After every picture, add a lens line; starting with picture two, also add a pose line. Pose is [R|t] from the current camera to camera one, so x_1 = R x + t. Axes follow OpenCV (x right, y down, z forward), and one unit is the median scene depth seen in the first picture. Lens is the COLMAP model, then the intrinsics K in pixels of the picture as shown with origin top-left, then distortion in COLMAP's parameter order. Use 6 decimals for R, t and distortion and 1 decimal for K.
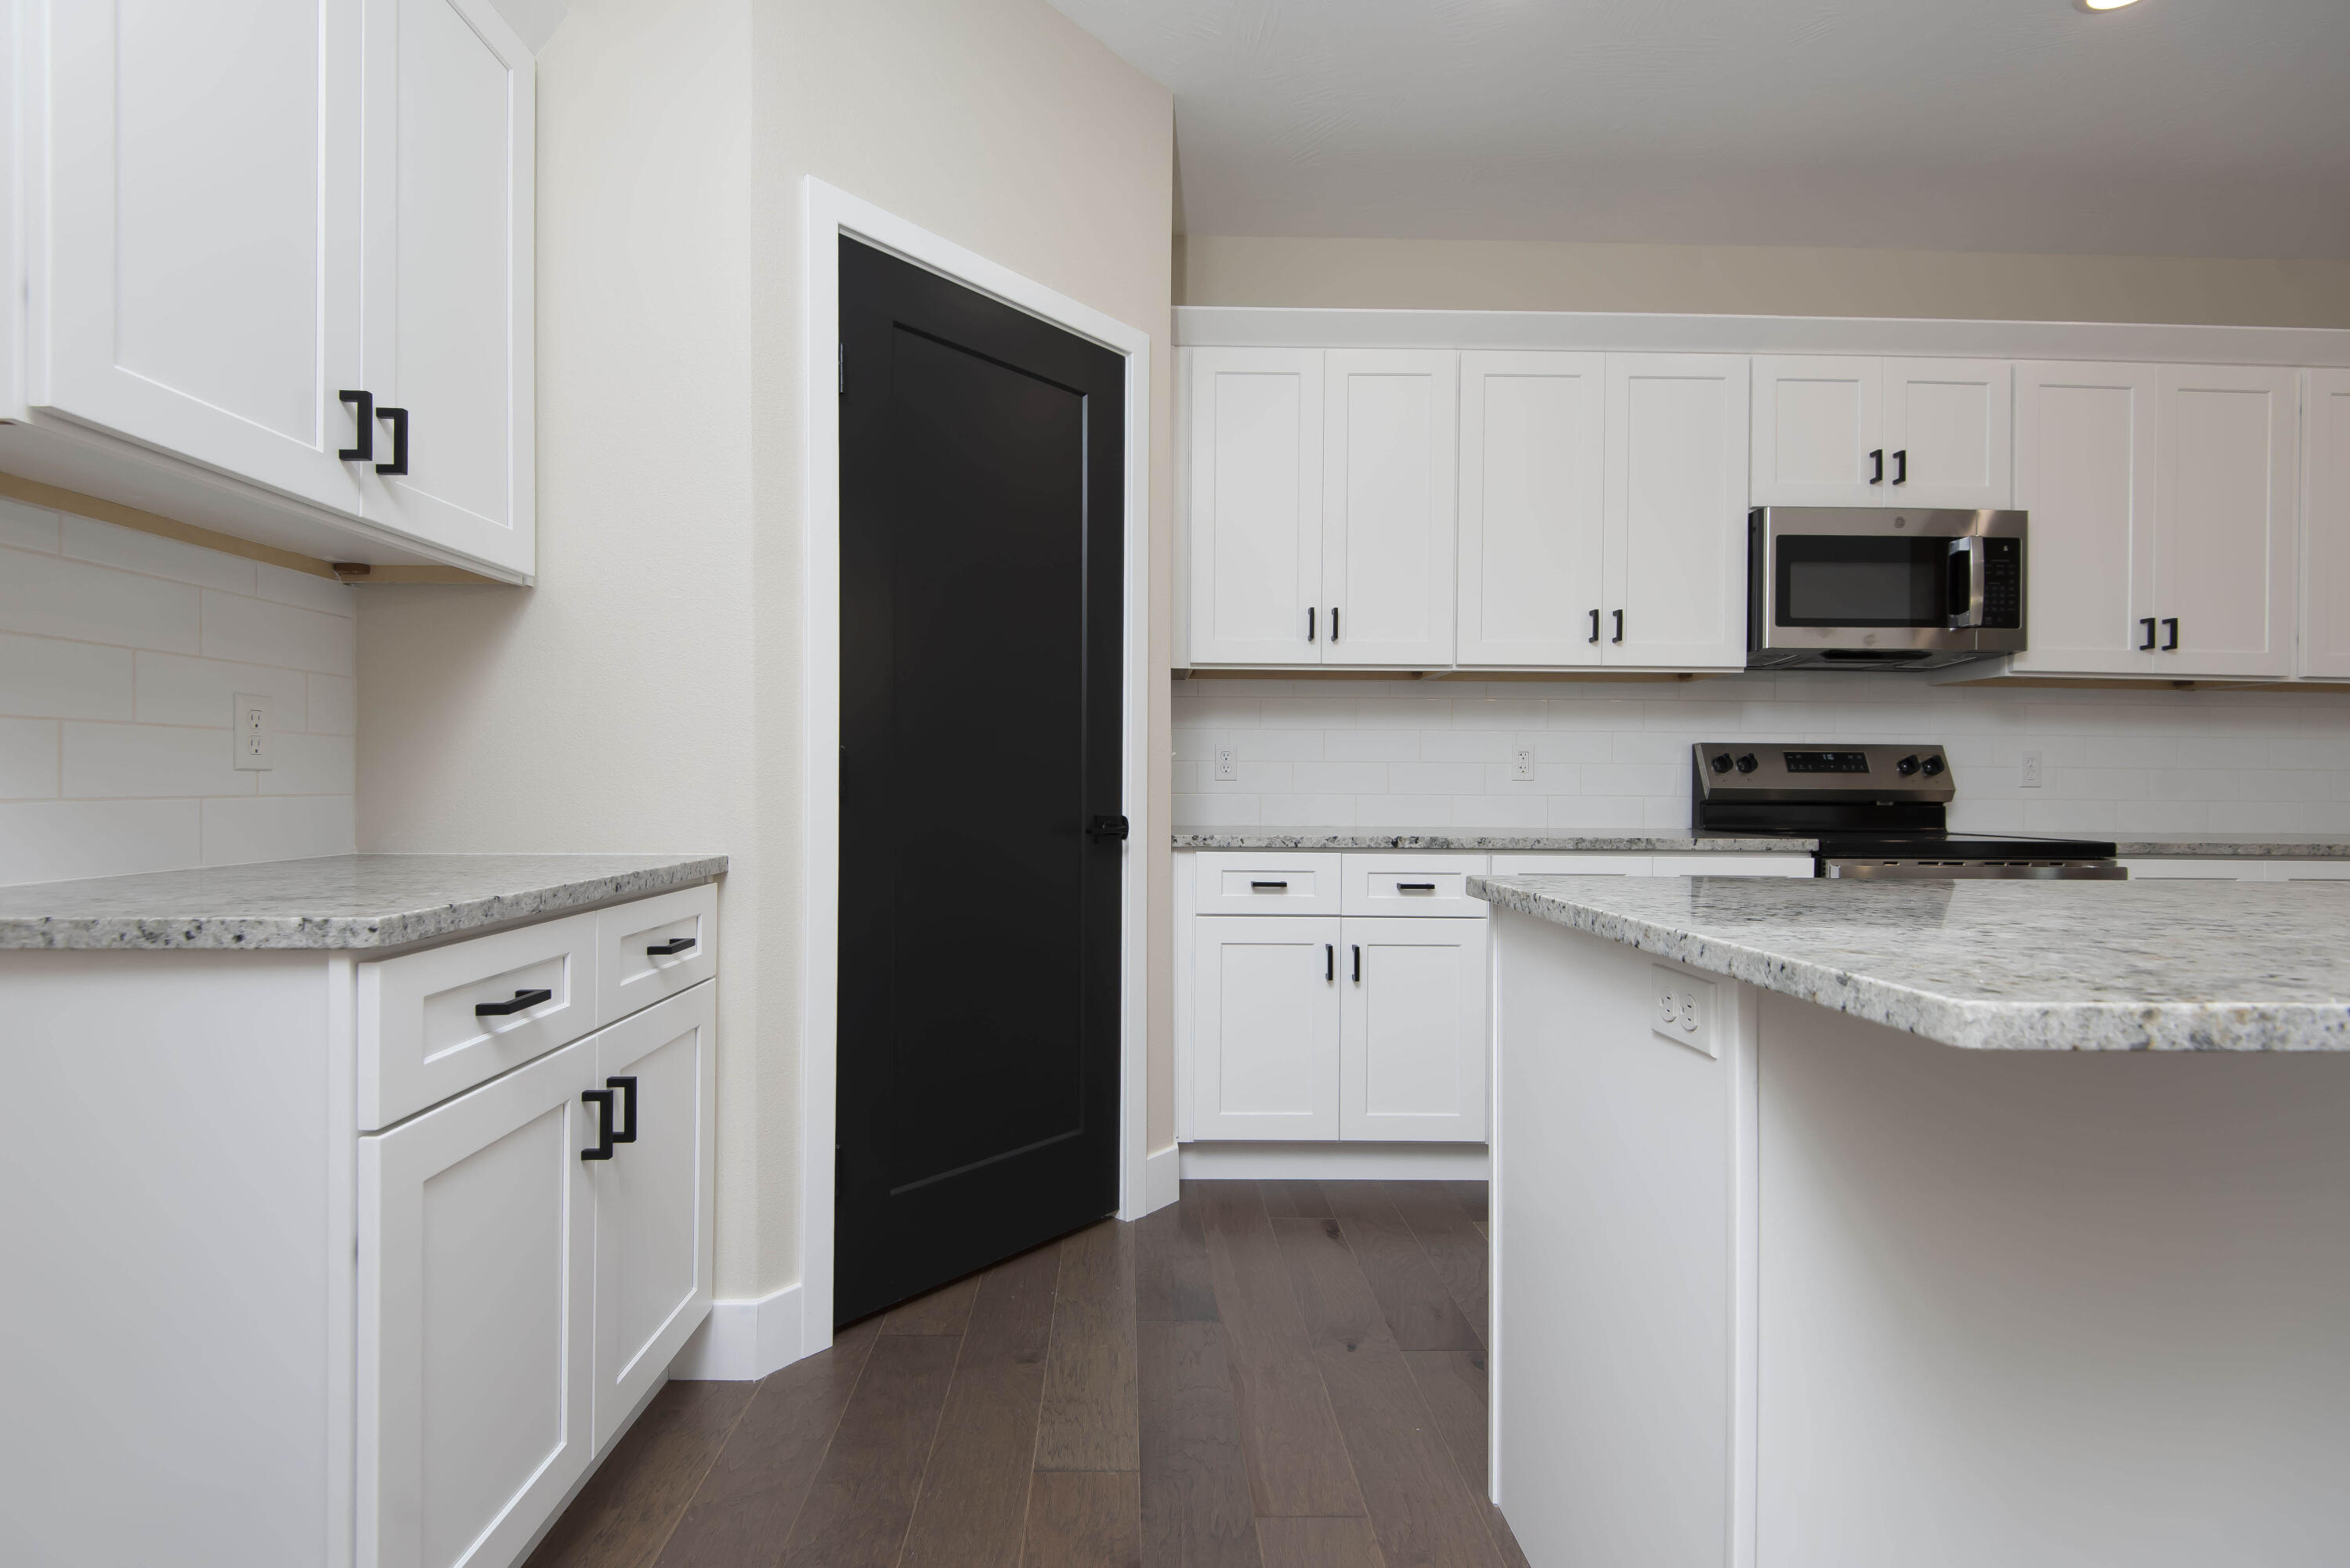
lens RADIAL K [[1062.9, 0, 1160.4], [0, 1062.9, 786.2], [0, 0, 1]] dist [0.000681, -0.000158]
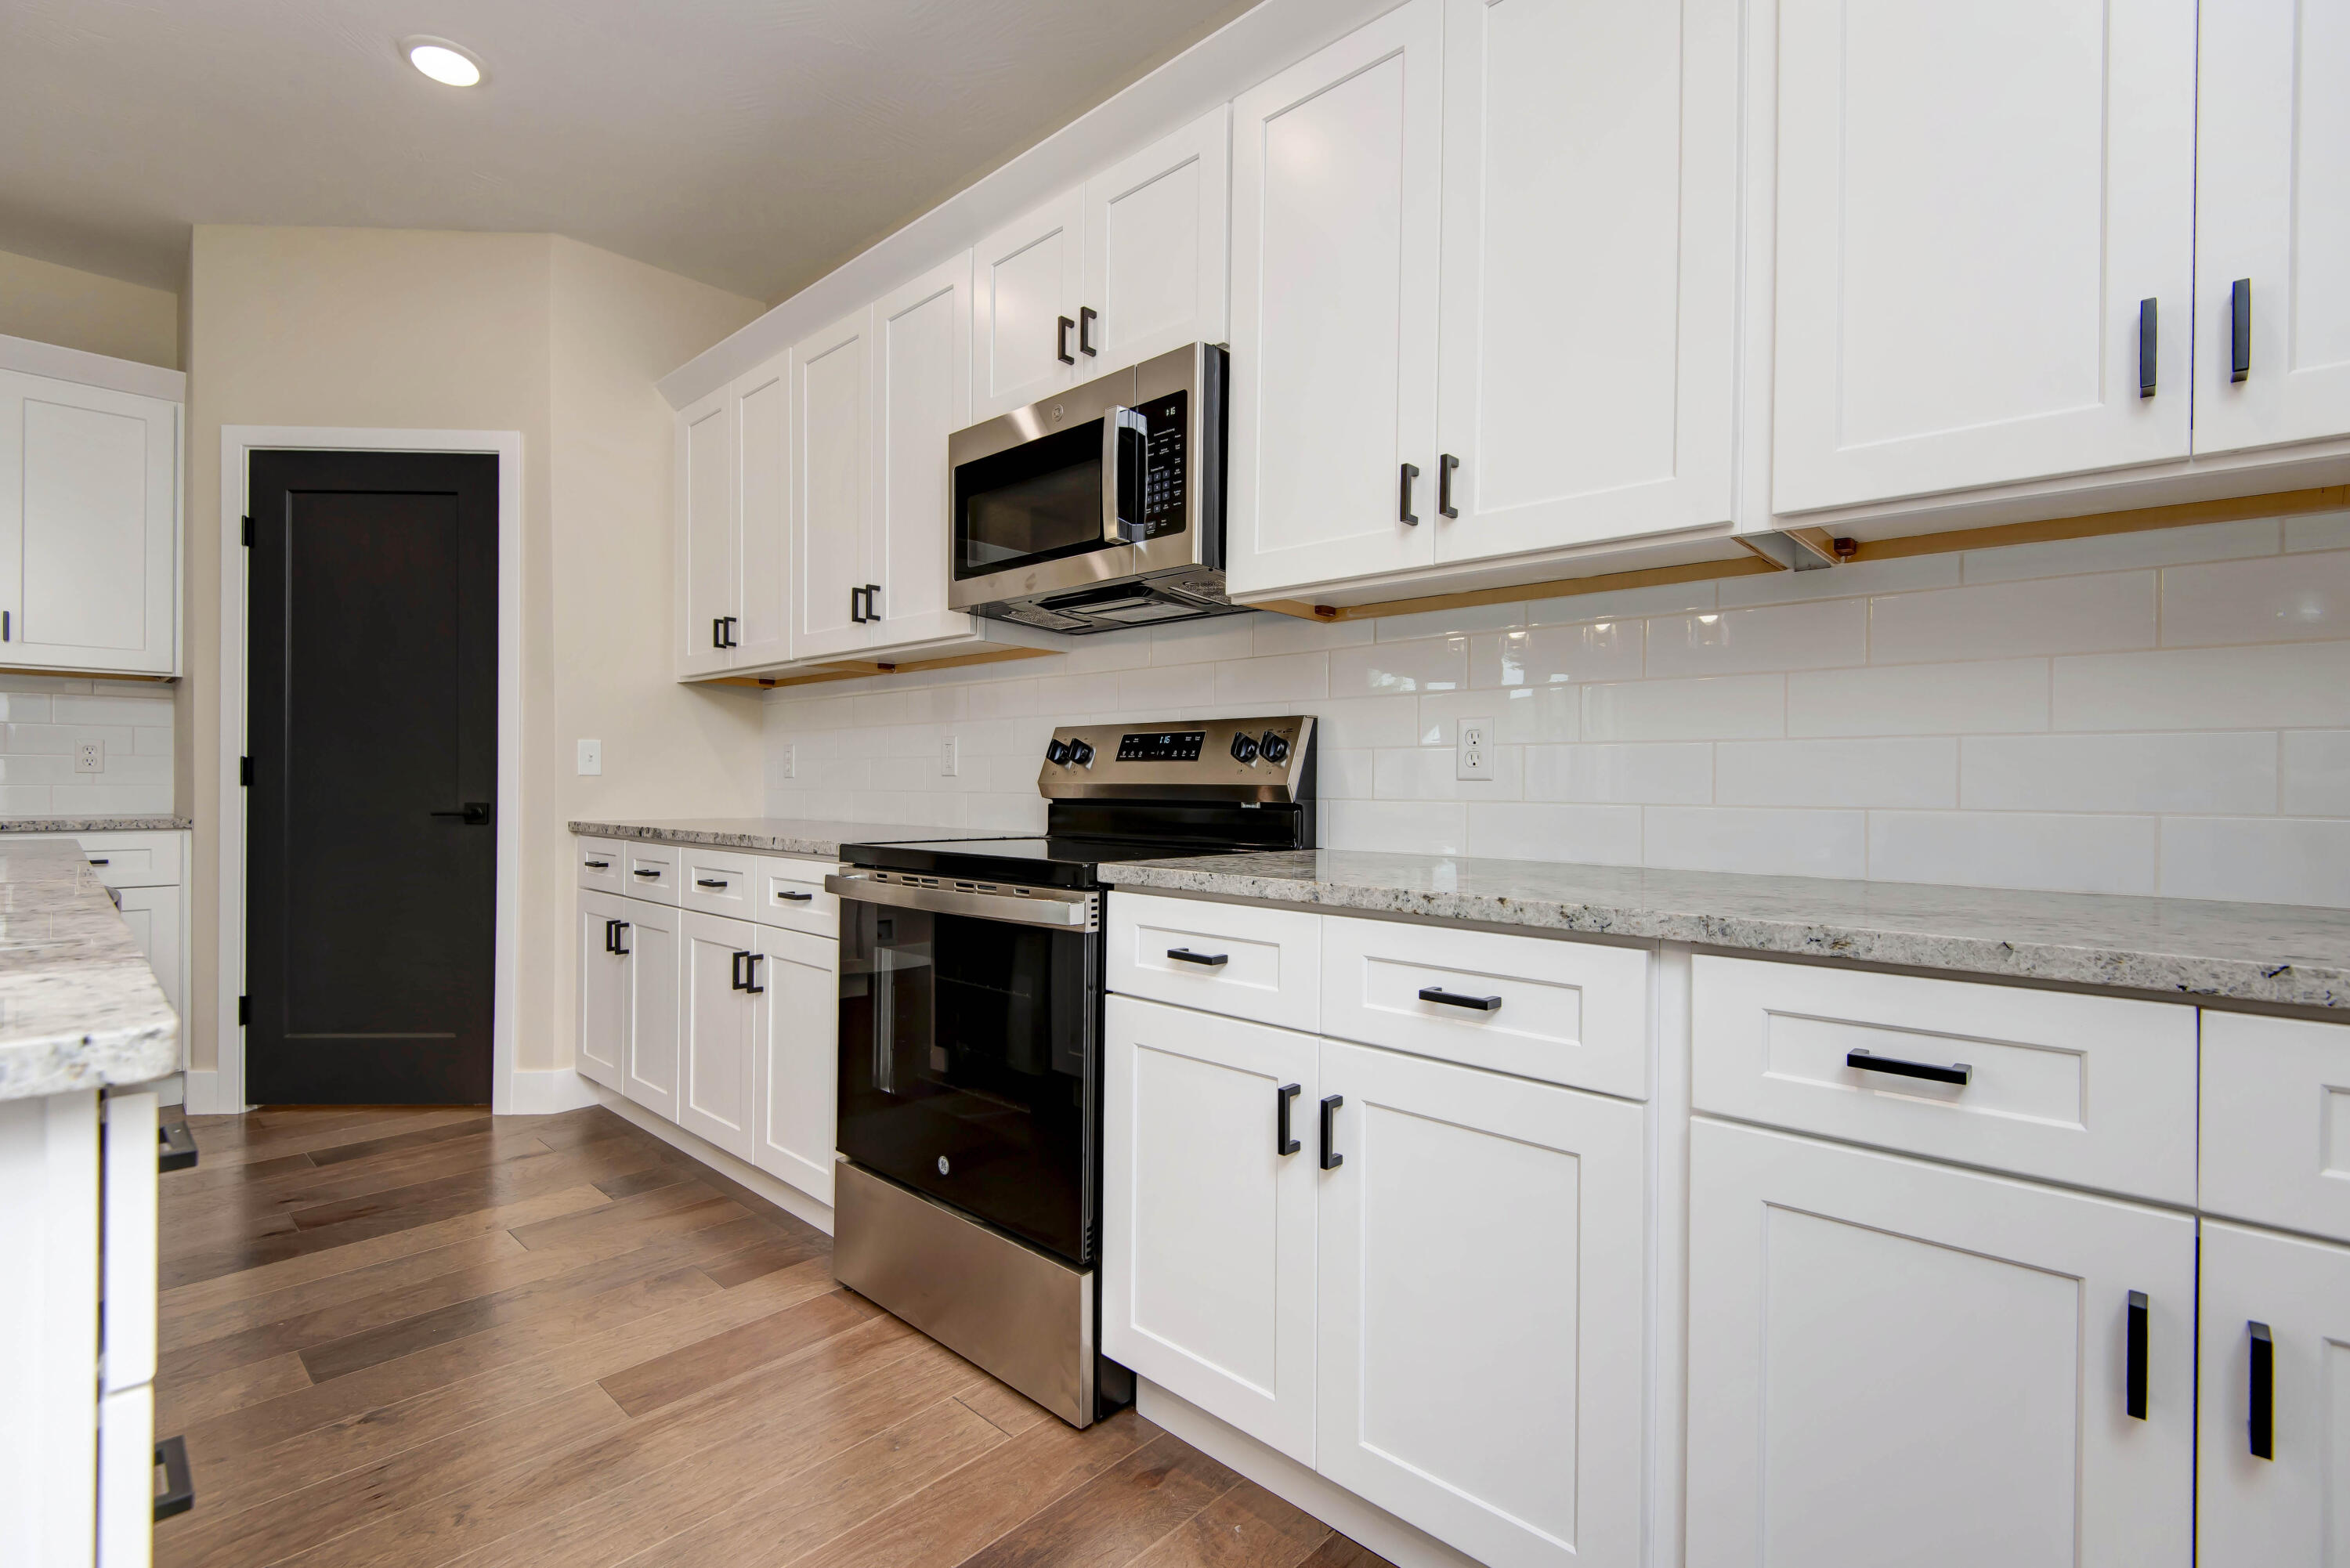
lens RADIAL K [[1062.9, 0, 1160.4], [0, 1062.9, 786.2], [0, 0, 1]] dist [0.000681, -0.000158]
pose [[0.716118, -0.001157, -0.697978, 1.245972], [-0.004224, 0.999973, -0.005992, 0.009276], [0.697967, 0.007239, 0.716094, 0.533012]]
